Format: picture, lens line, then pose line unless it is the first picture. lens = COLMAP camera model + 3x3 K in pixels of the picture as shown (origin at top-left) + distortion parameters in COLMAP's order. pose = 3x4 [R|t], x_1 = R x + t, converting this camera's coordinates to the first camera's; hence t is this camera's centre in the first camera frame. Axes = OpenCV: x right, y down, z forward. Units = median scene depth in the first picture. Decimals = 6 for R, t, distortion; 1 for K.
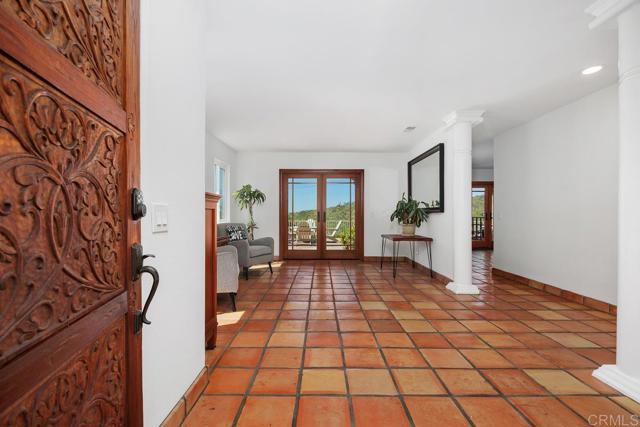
lens RADIAL K [[288.8, 0, 320.0], [0, 288.8, 213.5], [0, 0, 1]] dist [0.001239, 0.000128]
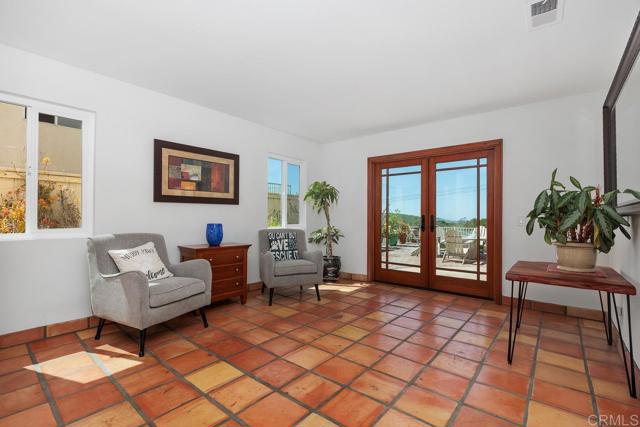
lens RADIAL K [[288.8, 0, 320.0], [0, 288.8, 213.5], [0, 0, 1]] dist [0.001239, 0.000128]
pose [[0.776917, -0.006822, -0.629566, 0.226669], [-0.003502, 0.999879, -0.015157, 0.000855], [0.629593, 0.013980, 0.776800, 0.343832]]
